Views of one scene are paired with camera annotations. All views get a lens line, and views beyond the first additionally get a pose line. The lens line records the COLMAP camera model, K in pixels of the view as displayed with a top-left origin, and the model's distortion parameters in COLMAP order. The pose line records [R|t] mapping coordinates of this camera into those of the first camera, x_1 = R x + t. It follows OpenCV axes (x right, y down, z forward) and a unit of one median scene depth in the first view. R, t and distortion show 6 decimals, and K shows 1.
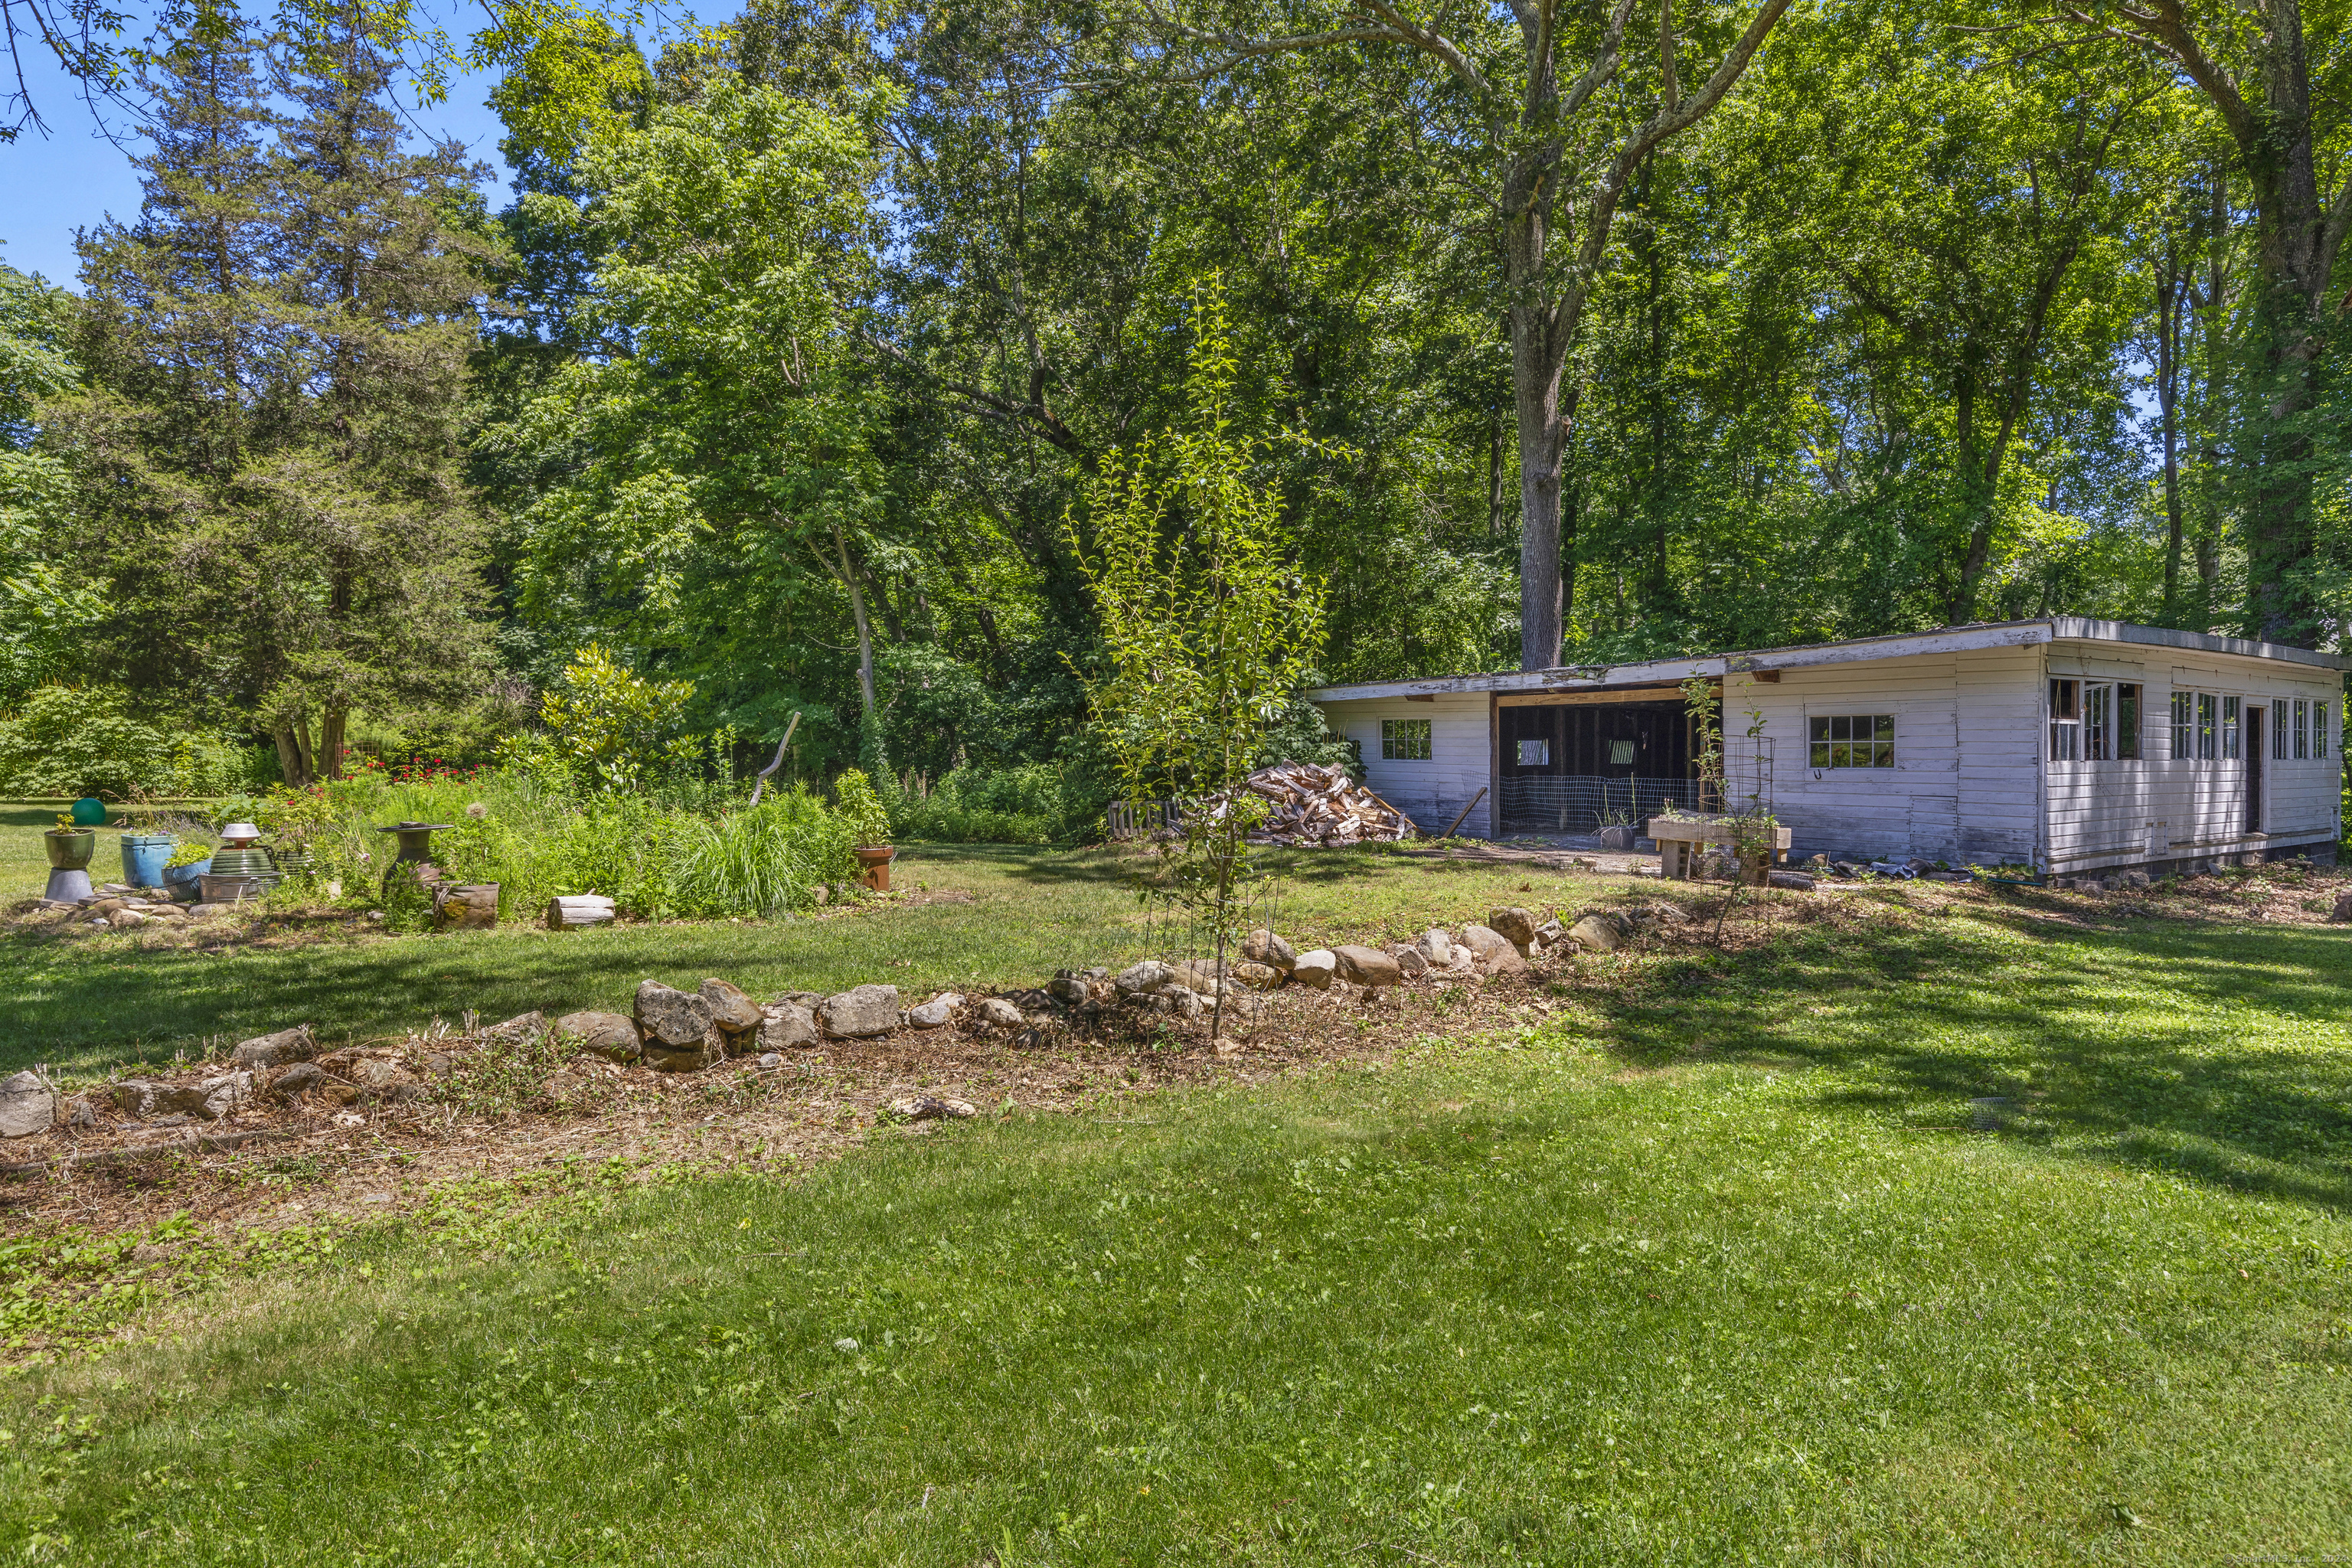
lens RADIAL K [[1600.7, 0, 1174.0], [0, 1600.7, 777.7], [0, 0, 1]] dist [-0.007980, -0.000862]
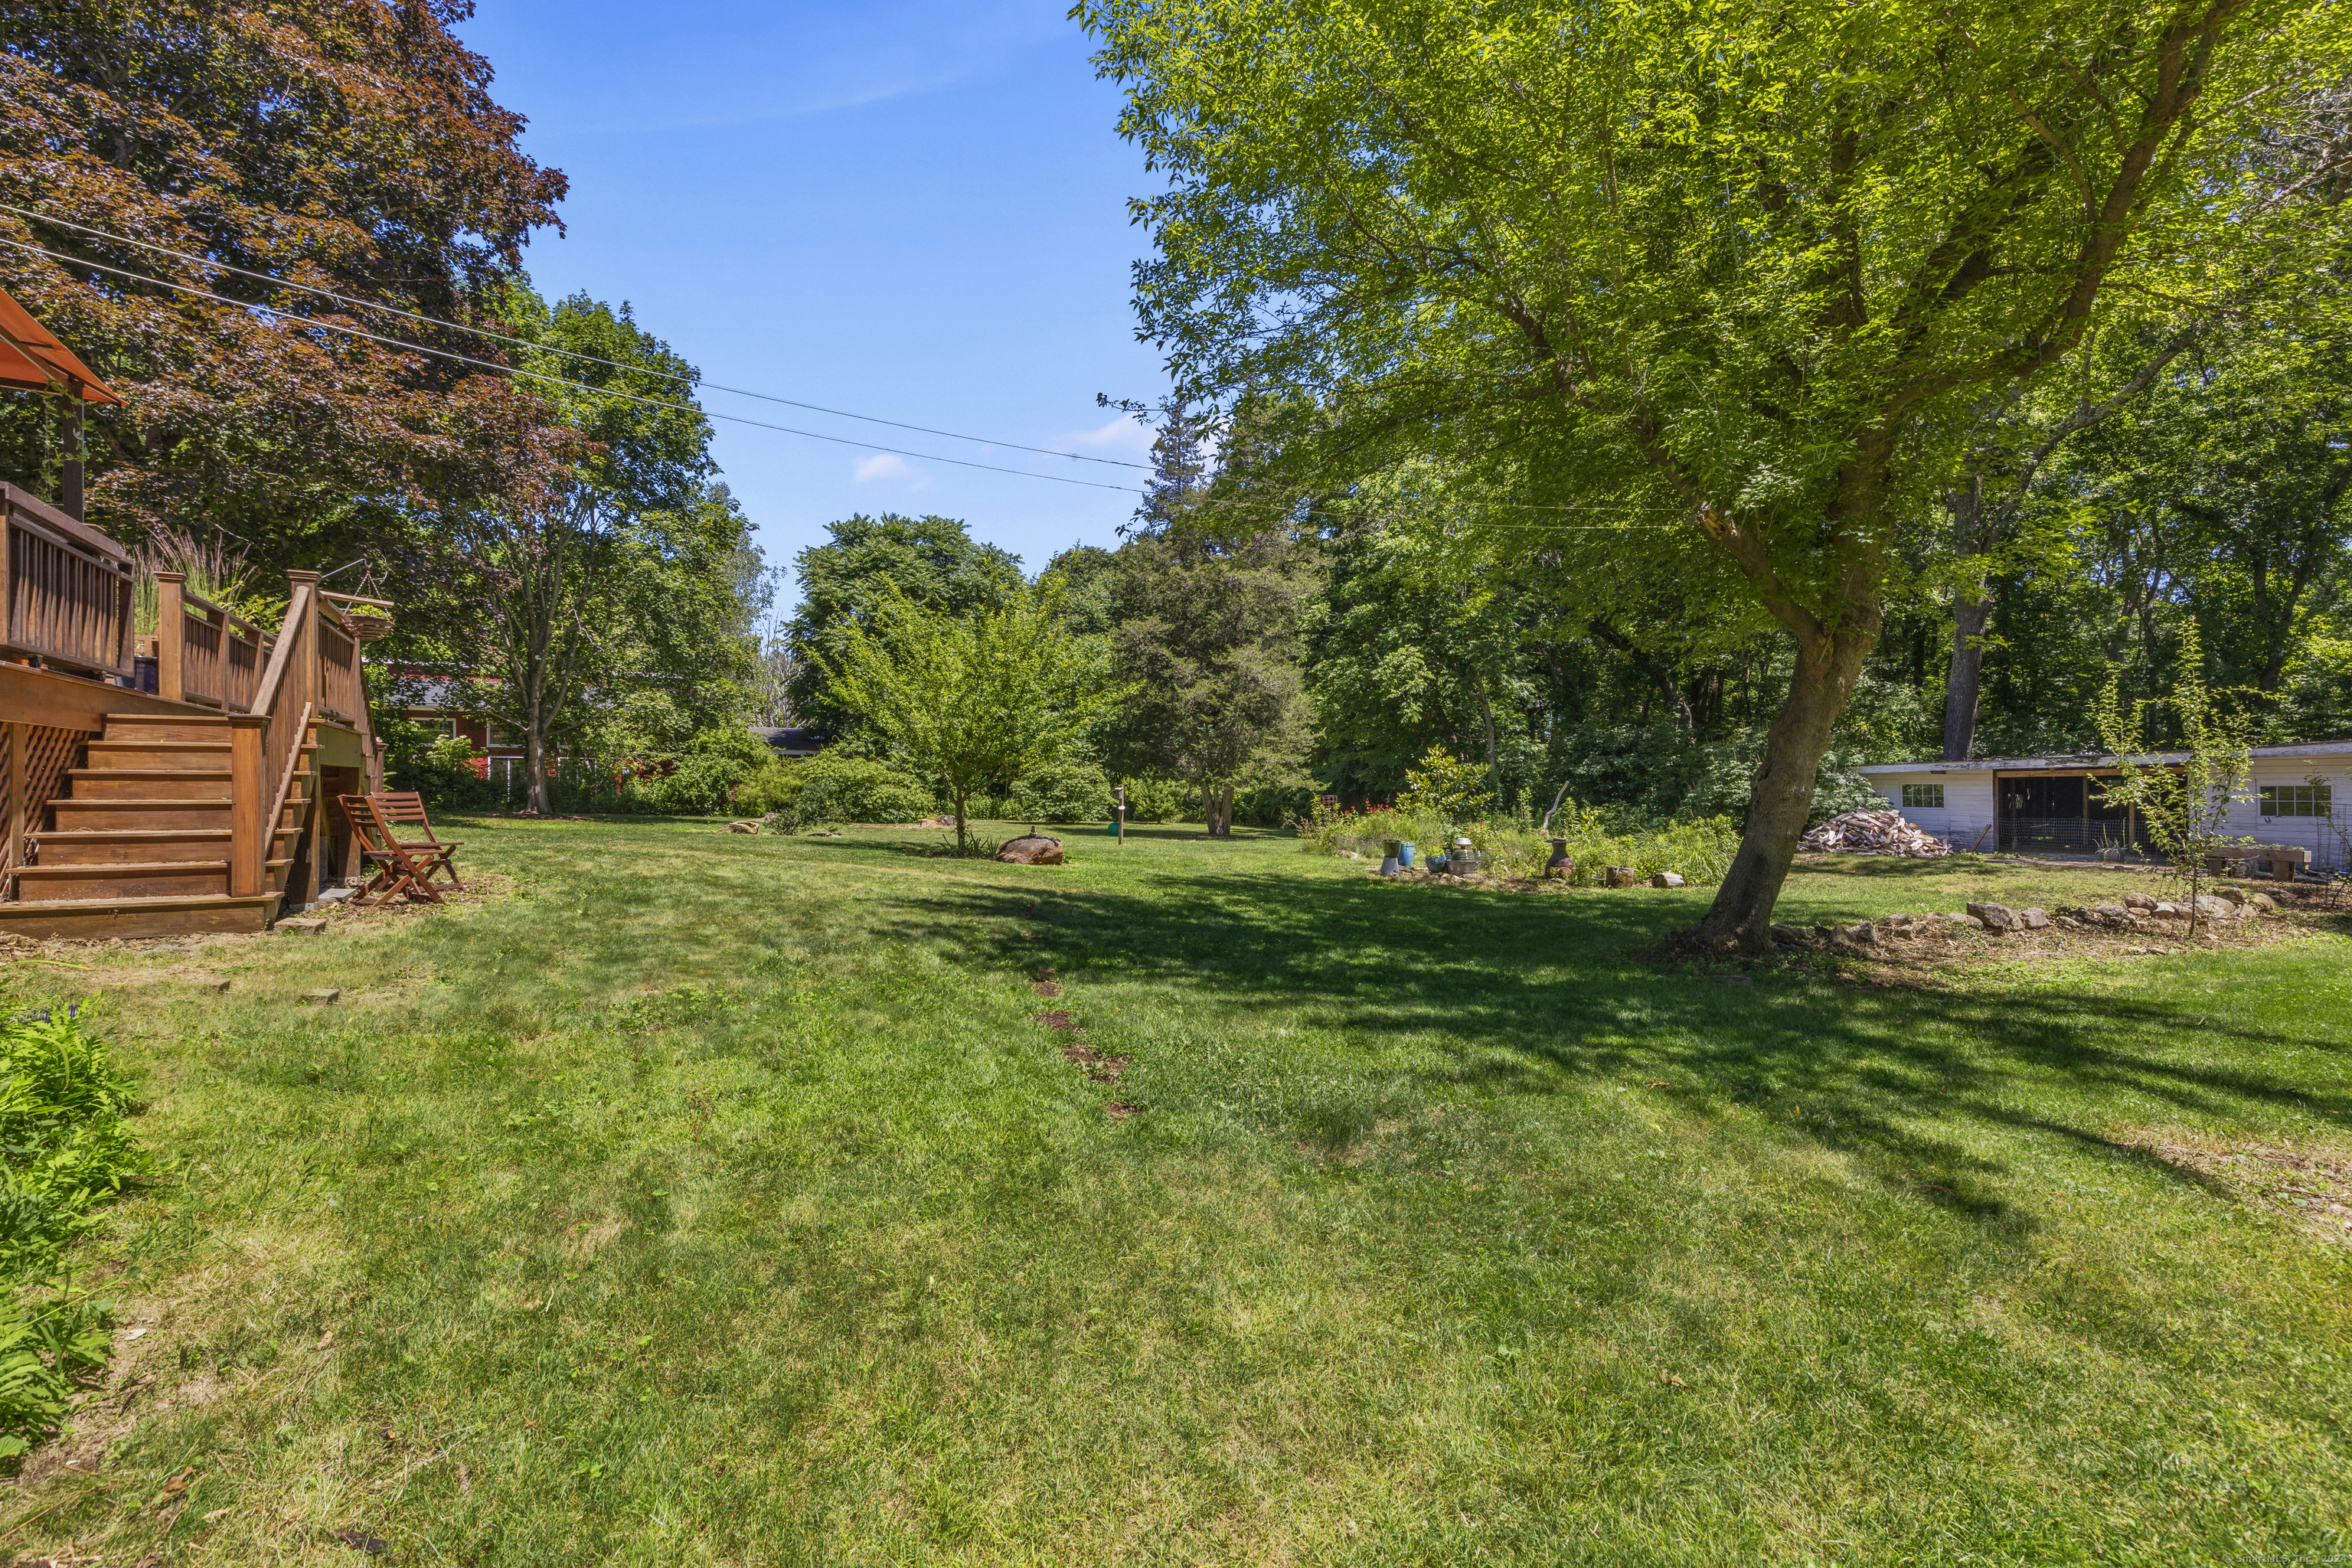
lens RADIAL K [[1067.6, 0, 1178.7], [0, 1067.6, 796.2], [0, 0, 1]] dist [-0.001455, 0.000075]
pose [[0.971142, 0.001387, -0.238496, -0.321493], [-0.003764, 0.999948, -0.009513, -0.008081], [0.238470, 0.010136, 0.971097, -0.283042]]
